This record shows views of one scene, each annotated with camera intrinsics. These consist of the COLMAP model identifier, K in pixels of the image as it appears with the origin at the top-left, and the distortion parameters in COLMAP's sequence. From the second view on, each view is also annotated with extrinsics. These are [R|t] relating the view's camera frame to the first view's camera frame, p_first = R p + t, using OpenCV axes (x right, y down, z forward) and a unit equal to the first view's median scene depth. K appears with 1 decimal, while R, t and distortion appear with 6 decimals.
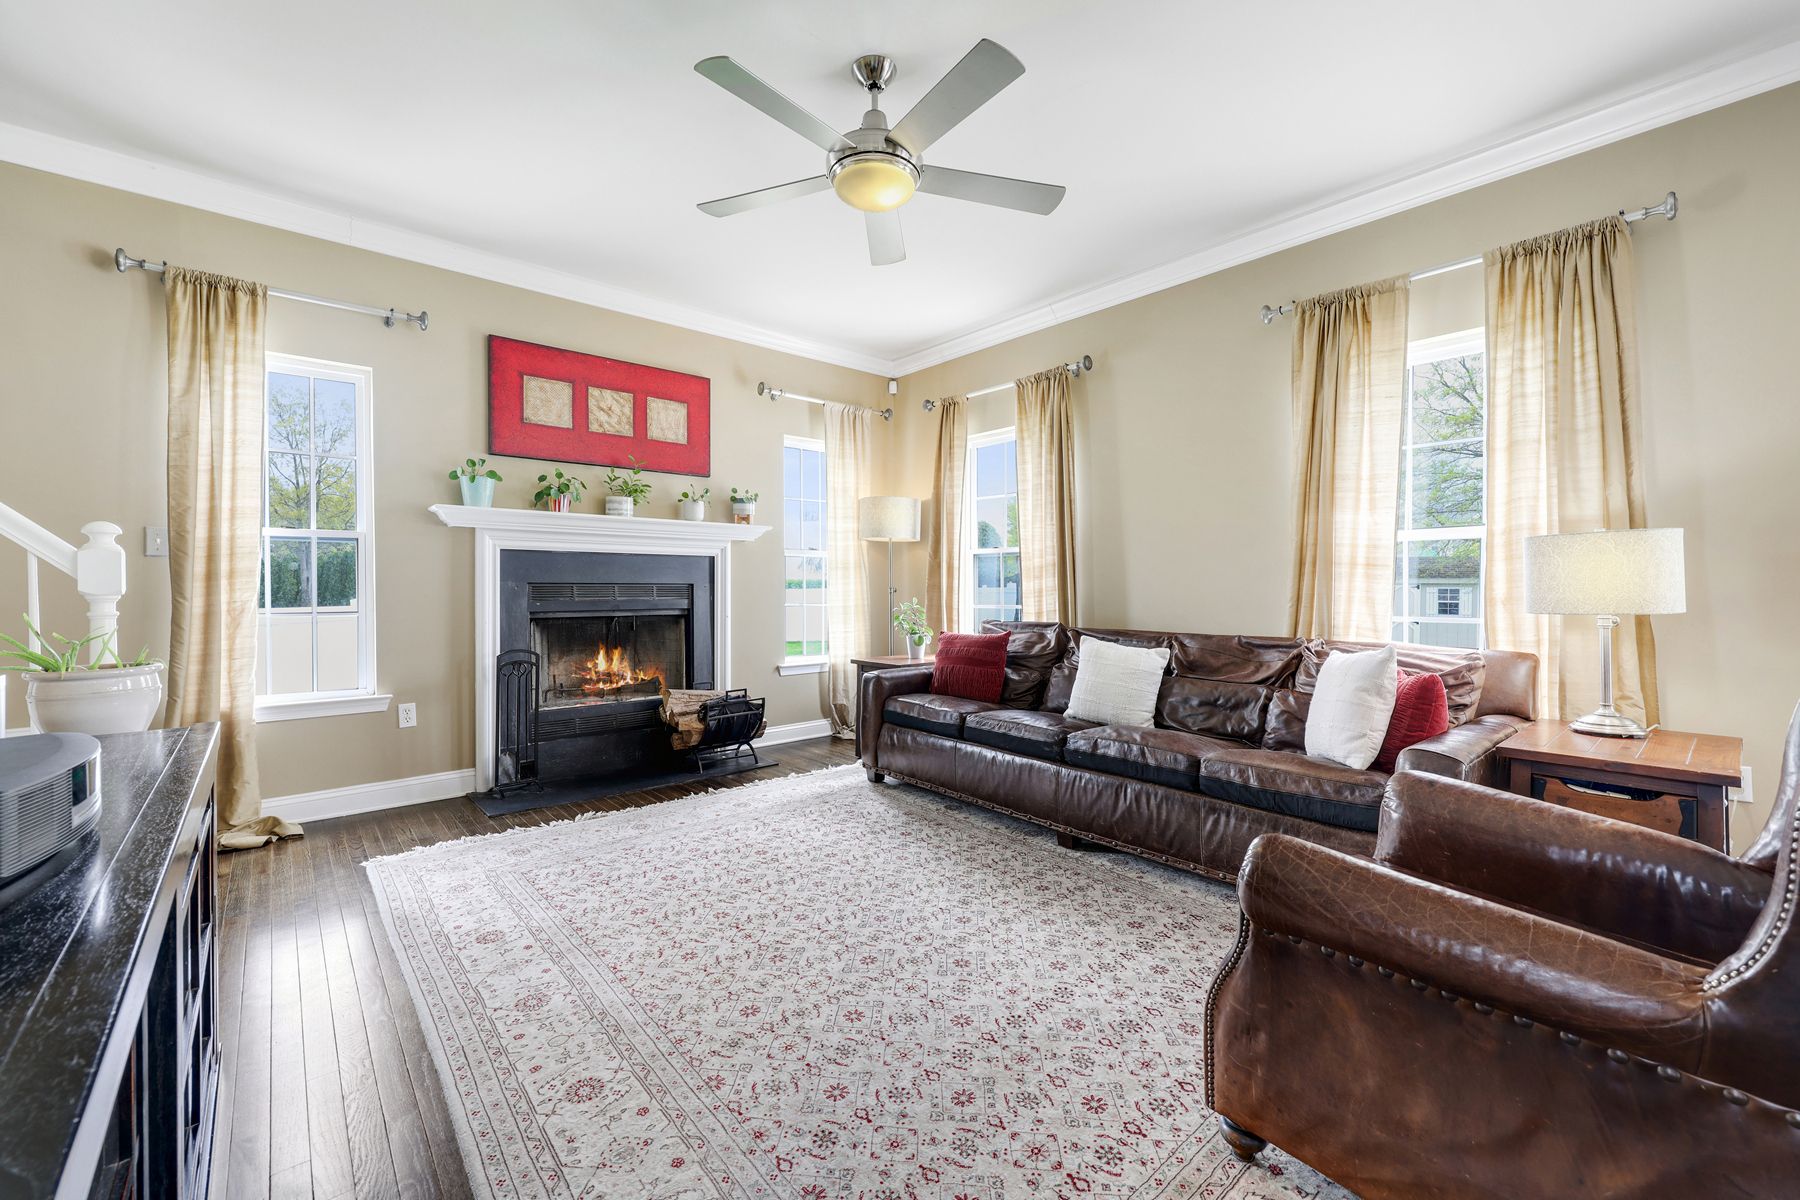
lens RADIAL K [[730.7, 0, 909.2], [0, 730.7, 583.6], [0, 0, 1]] dist [0.001026, 0.000212]
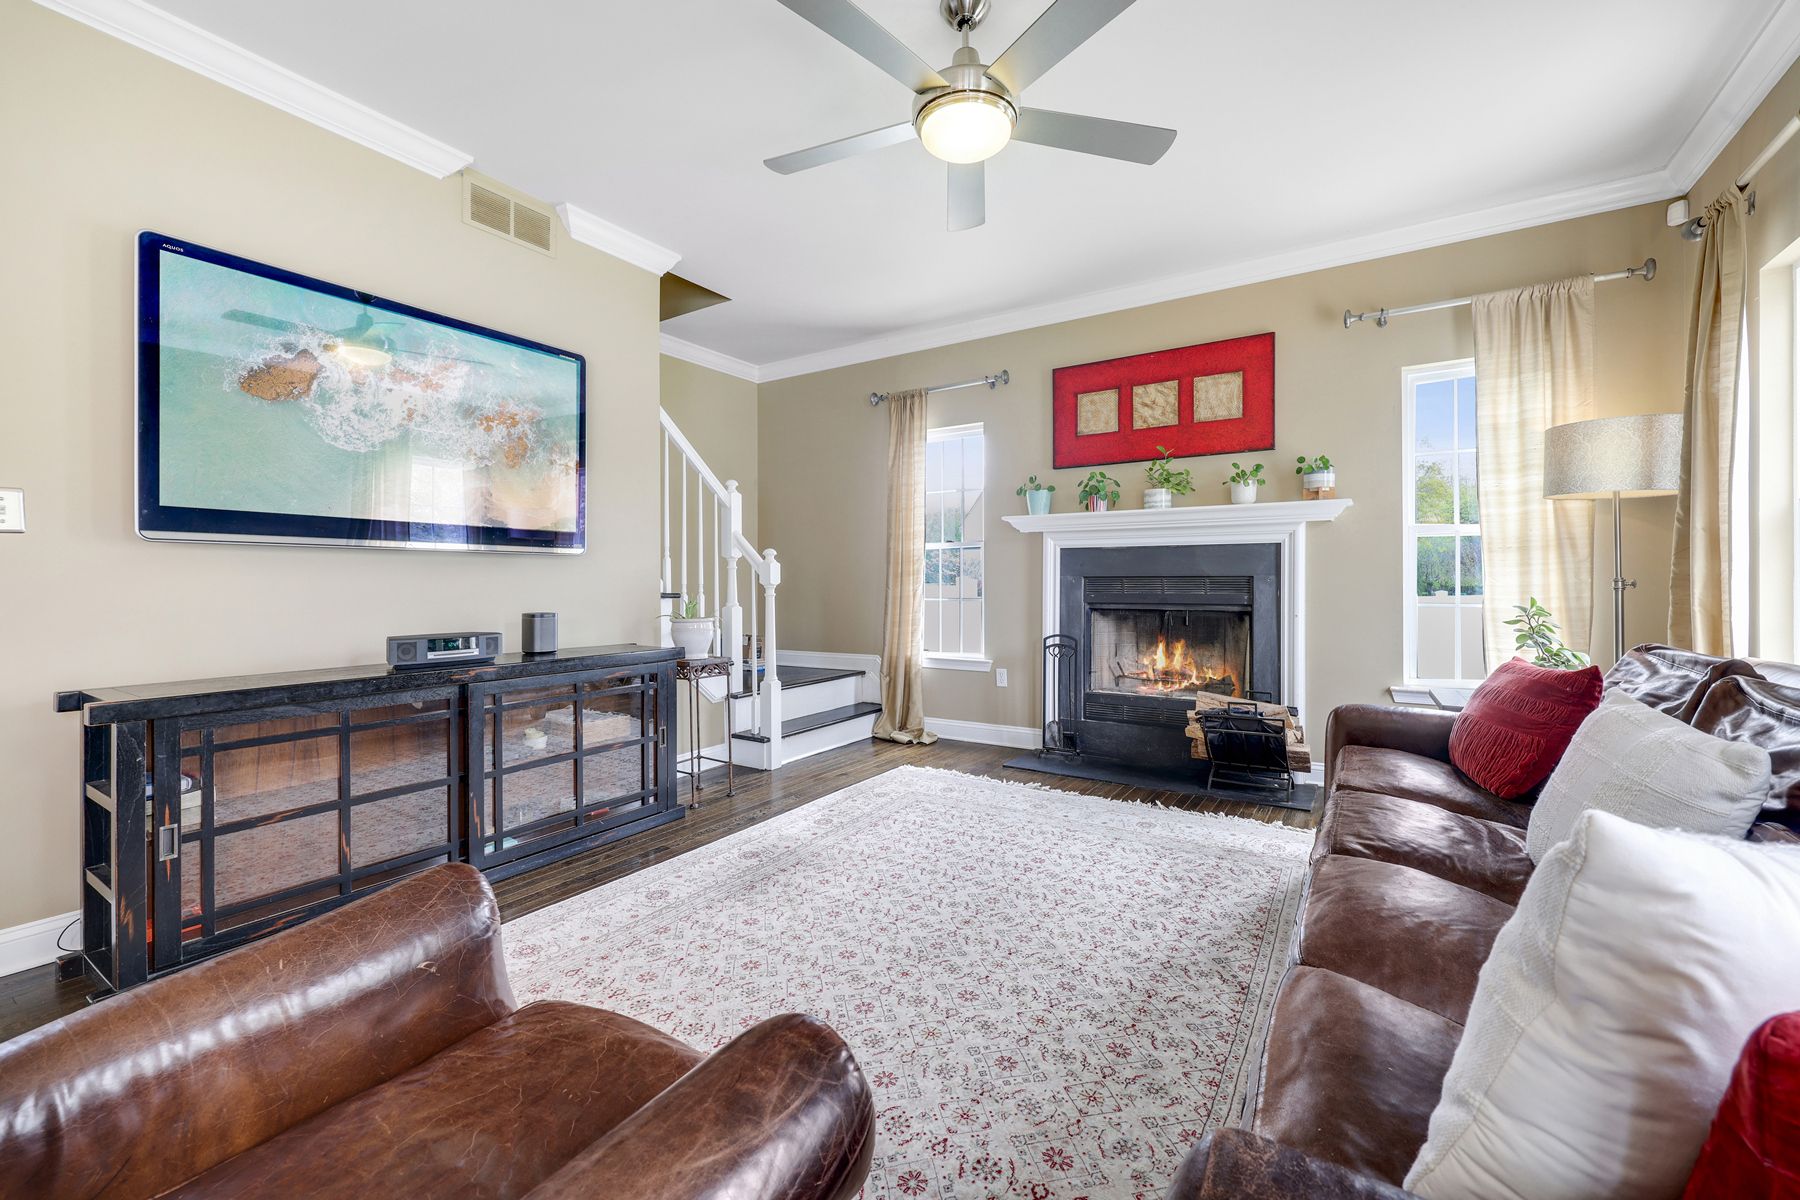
lens RADIAL K [[730.7, 0, 905.3], [0, 730.7, 577.8], [0, 0, 1]] dist [0.001026, 0.000212]
pose [[0.279682, -0.005855, -0.960075, 0.549231], [0.005865, 0.999973, -0.004389, 0.004278], [0.960075, -0.004403, 0.279709, 0.475015]]
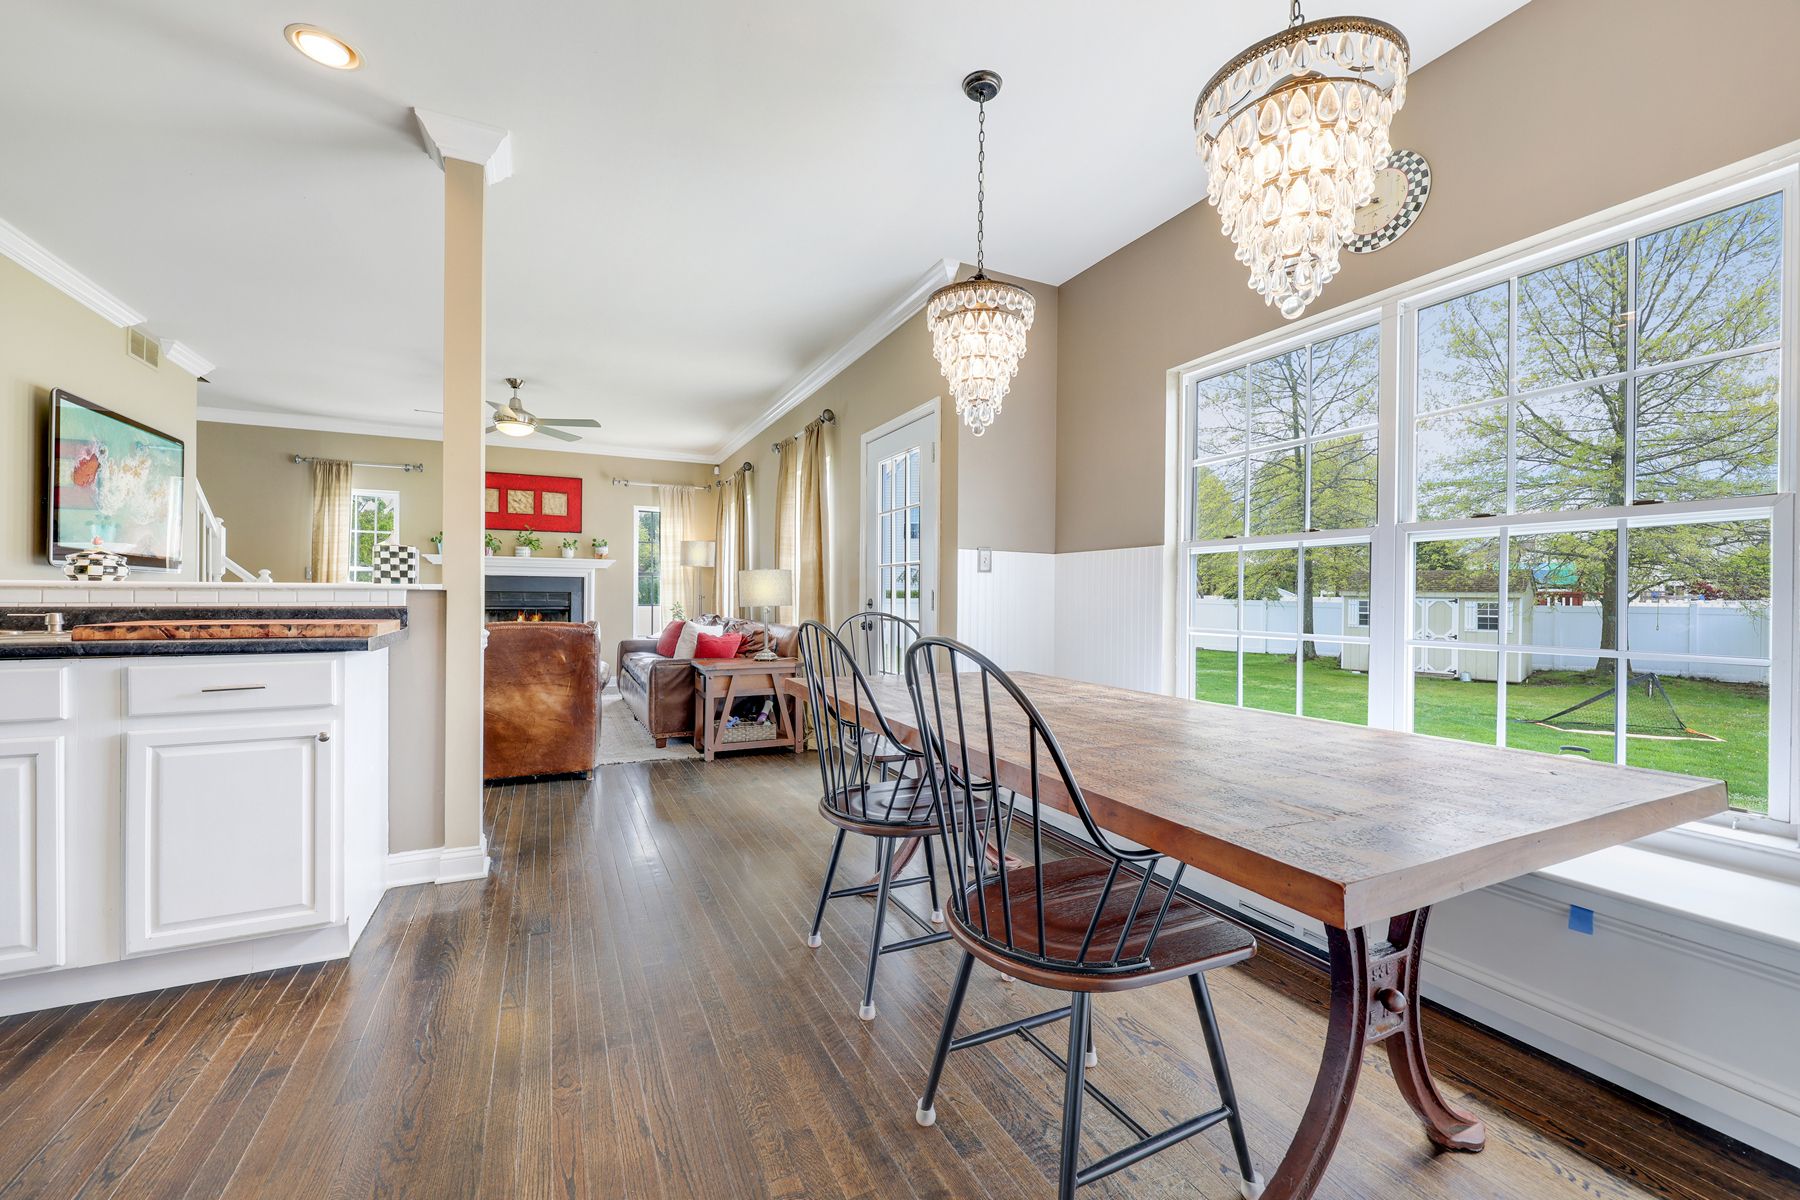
lens RADIAL K [[730.7, 0, 907.1], [0, 730.7, 598.2], [0, 0, 1]] dist [0.001026, 0.000212]
pose [[0.967203, 0.007038, -0.253906, 1.275479], [-0.005934, 0.999969, 0.005115, 0.000704], [0.253934, -0.003441, 0.967215, -0.713476]]
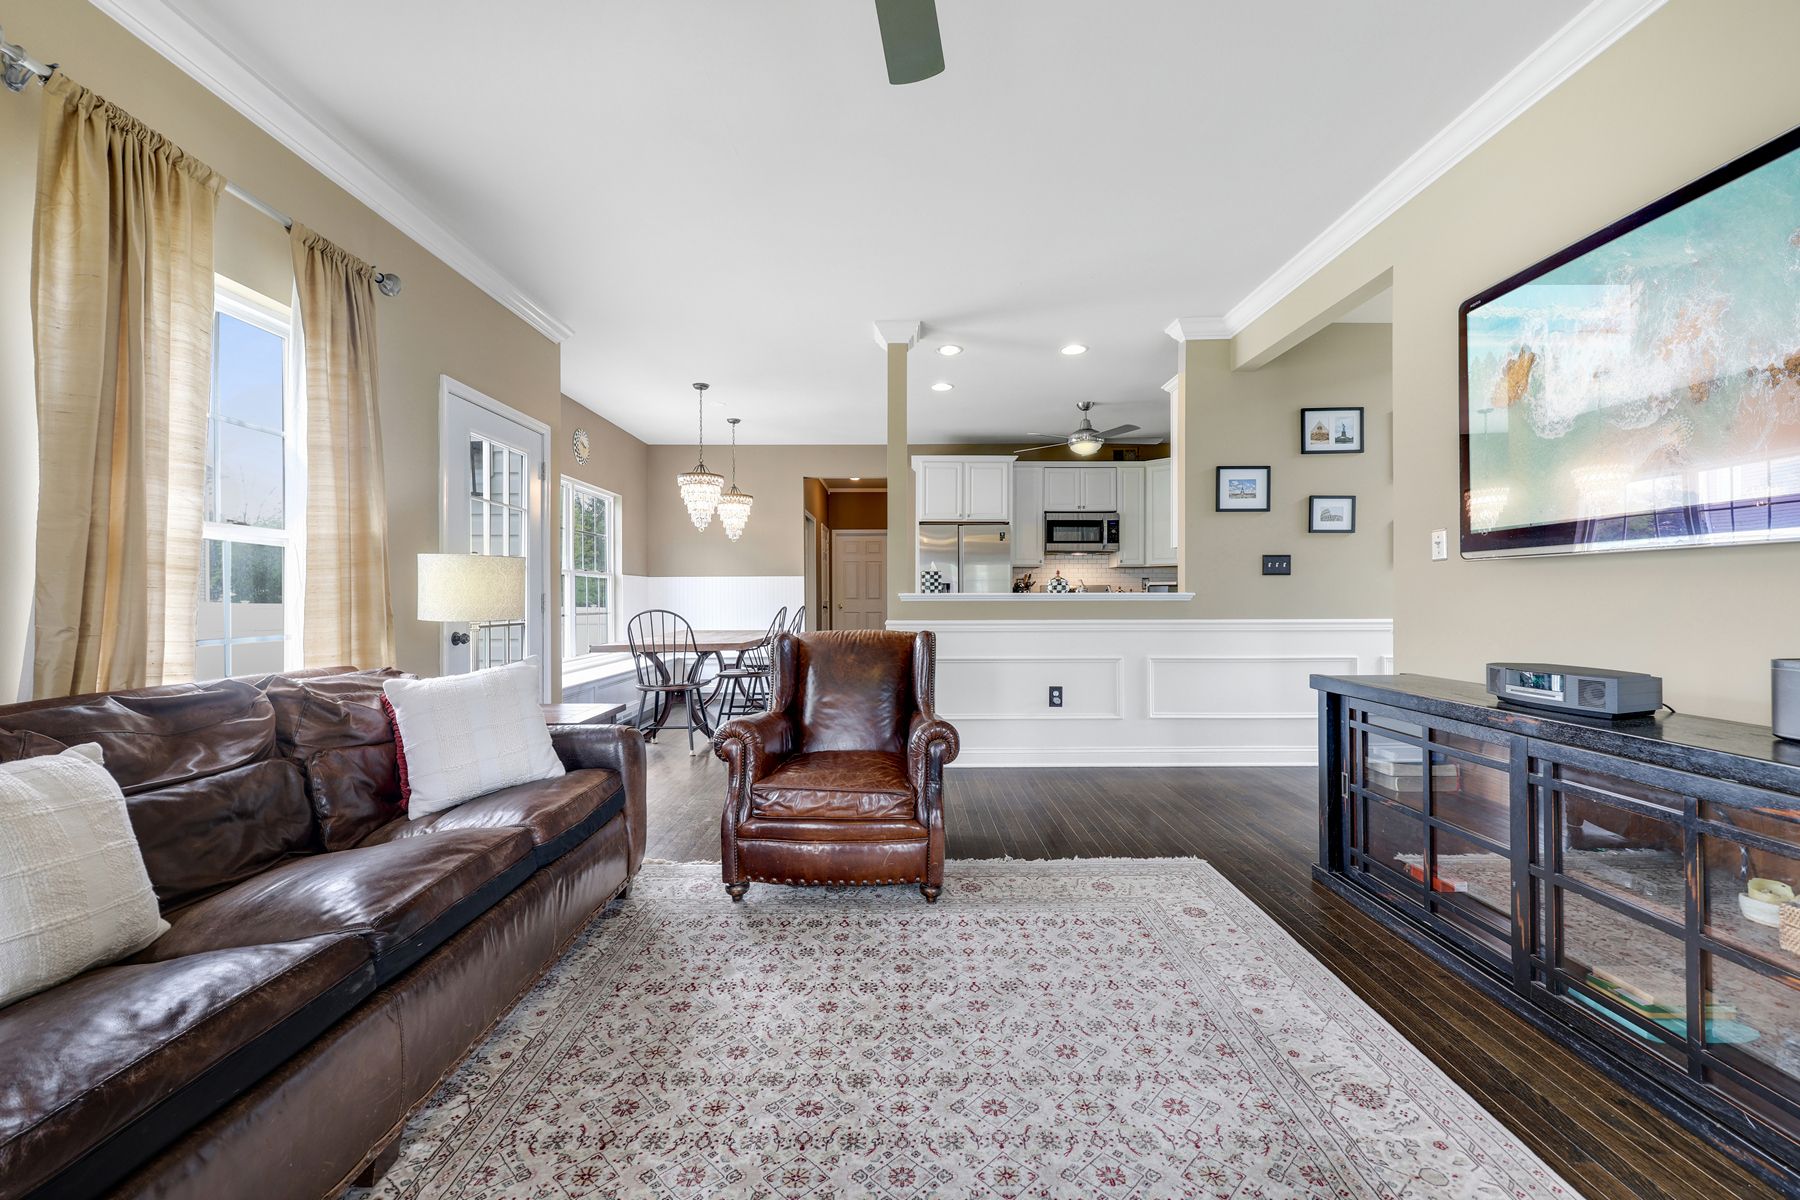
lens RADIAL K [[730.7, 0, 904.9], [0, 730.7, 593.9], [0, 0, 1]] dist [0.001026, 0.000212]
pose [[-0.753245, 0.007634, 0.657696, -0.281152], [0.002915, 0.999962, -0.008268, 0.004566], [-0.657734, -0.004311, -0.753238, 0.957771]]
